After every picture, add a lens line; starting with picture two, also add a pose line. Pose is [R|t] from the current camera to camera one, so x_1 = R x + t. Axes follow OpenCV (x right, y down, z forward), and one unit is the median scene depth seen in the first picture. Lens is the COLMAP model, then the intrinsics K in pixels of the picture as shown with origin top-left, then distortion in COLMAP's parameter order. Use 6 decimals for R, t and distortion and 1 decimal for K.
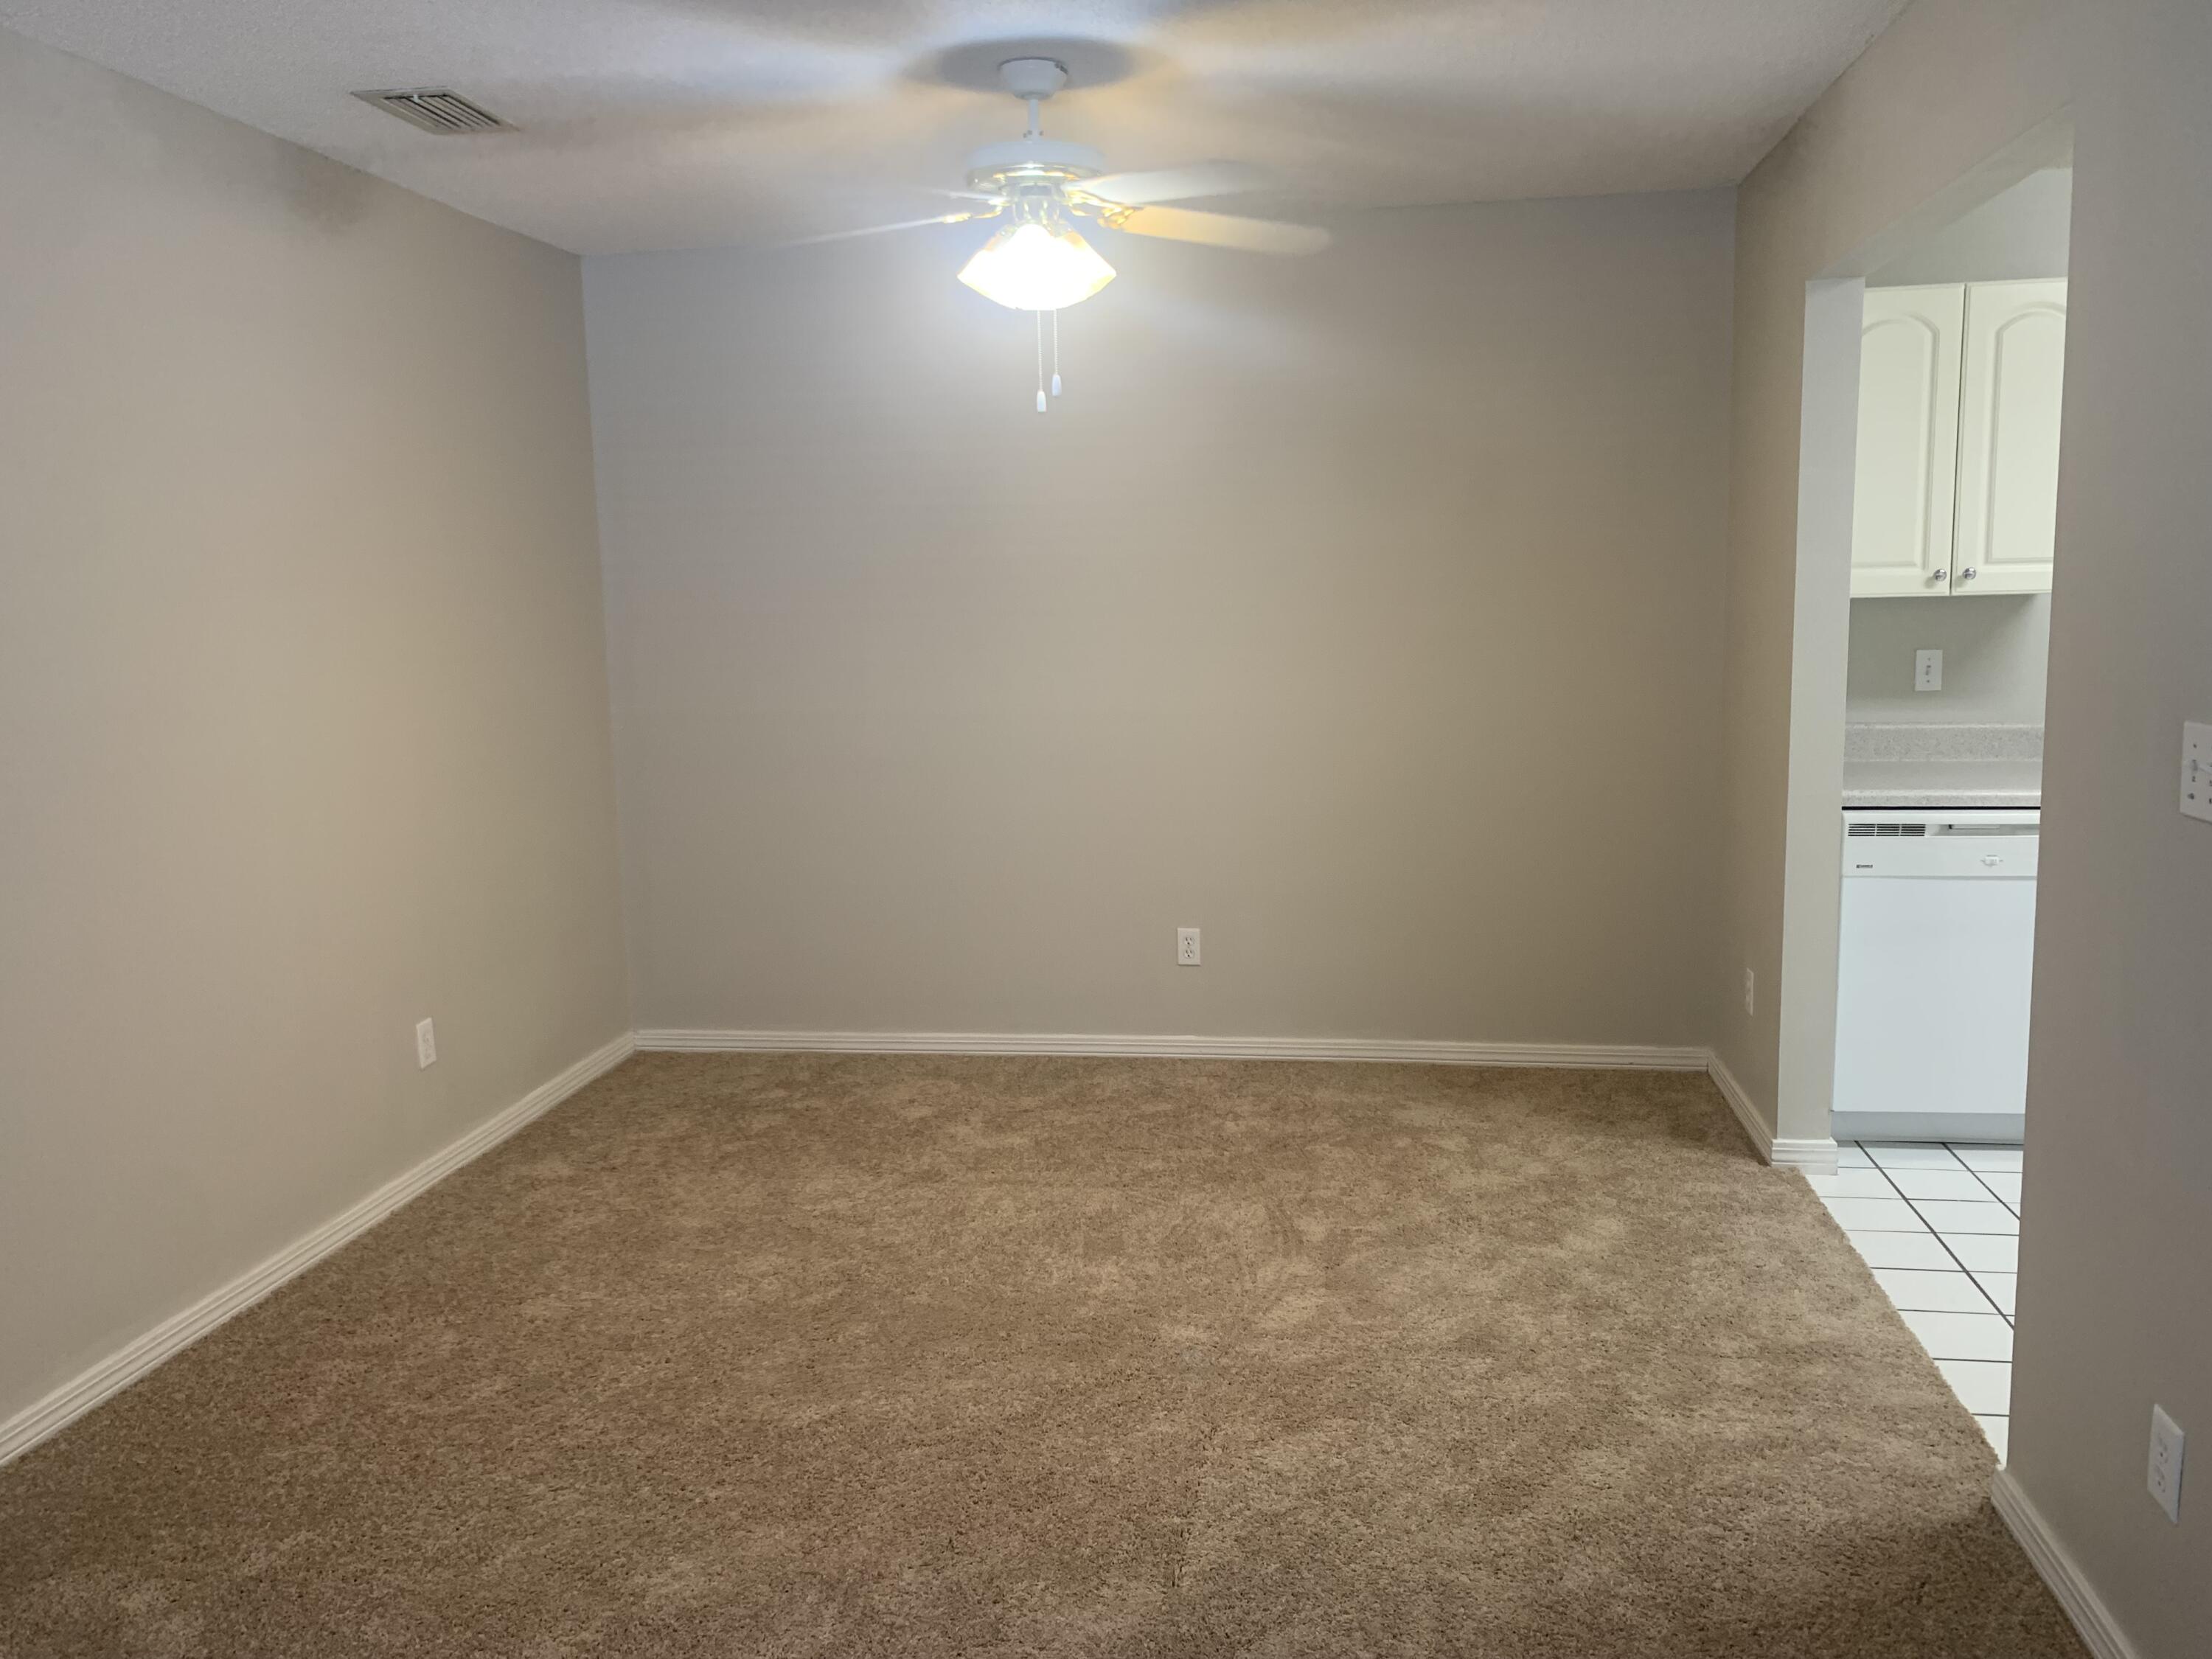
lens RADIAL K [[1707.8, 0, 1106.0], [0, 1707.8, 829.5], [0, 0, 1]] dist [0.059539, -0.065650]
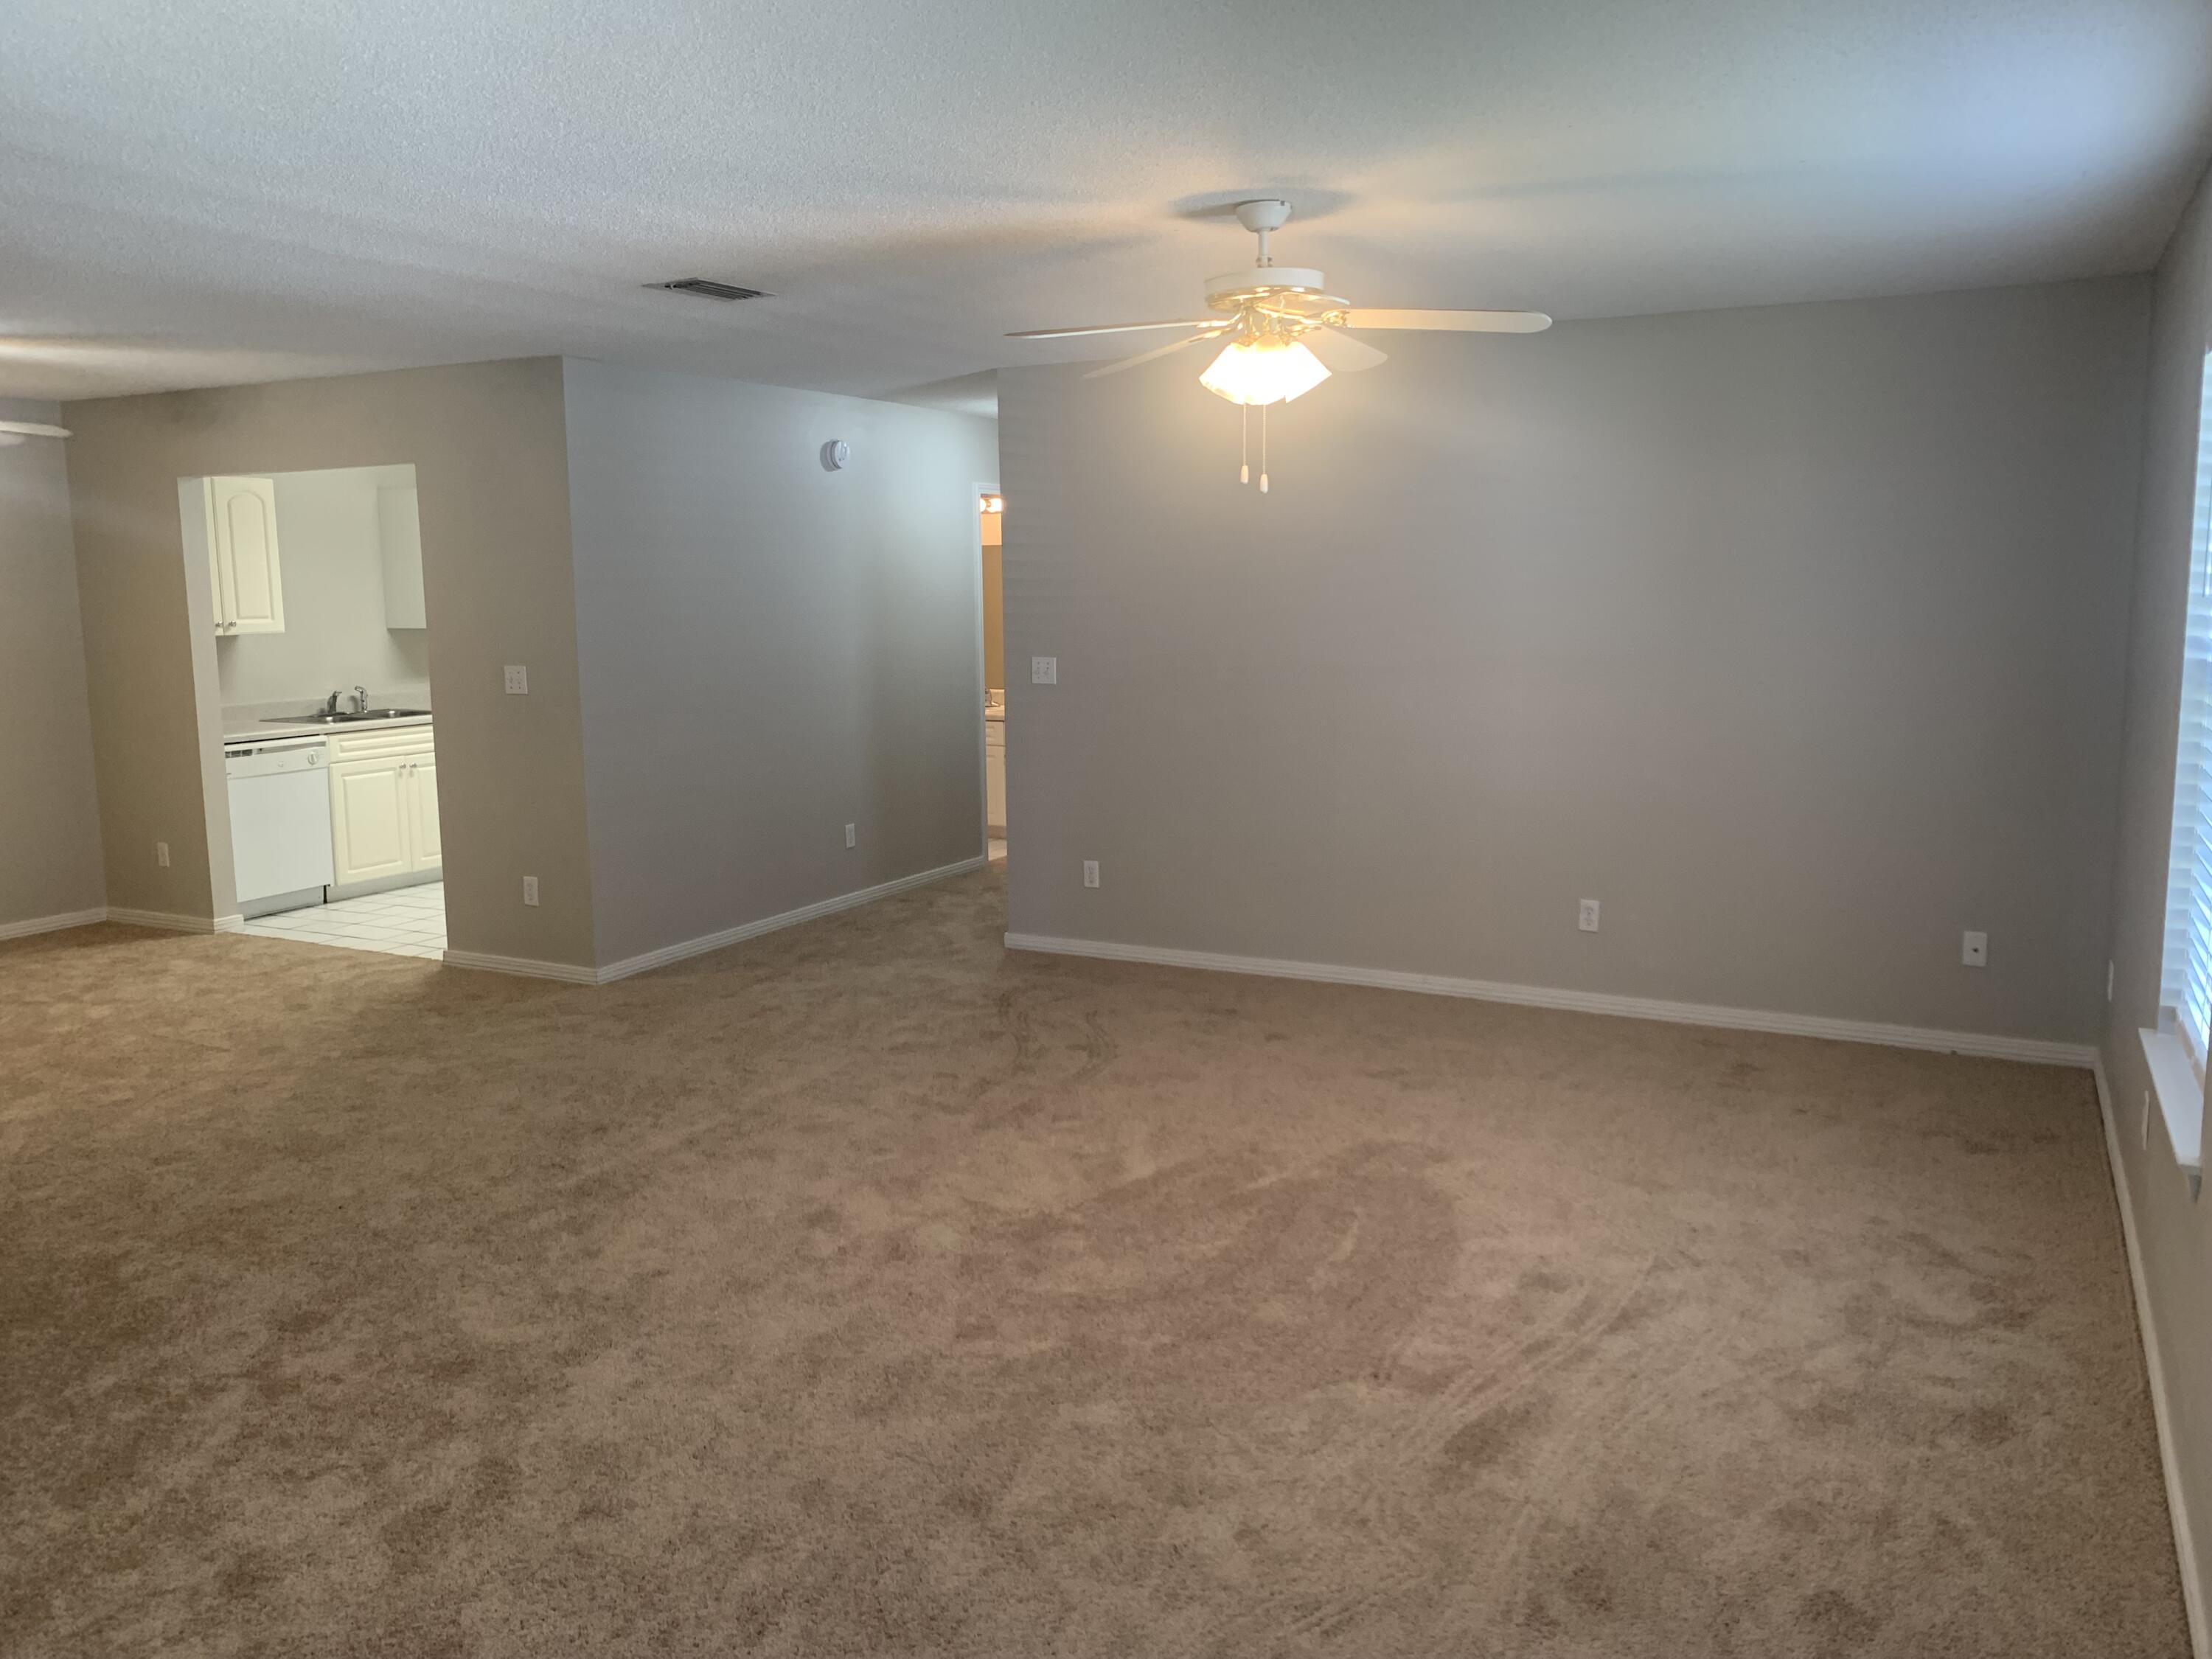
lens RADIAL K [[1682.7, 0, 1106.0], [0, 1682.7, 829.5], [0, 0, 1]] dist [0.007004, 0.000128]
pose [[0.331866, -0.122554, 0.935332, -1.011118], [0.152087, 0.985505, 0.075166, 0.091019], [-0.930986, 0.117306, 0.345695, -0.571433]]
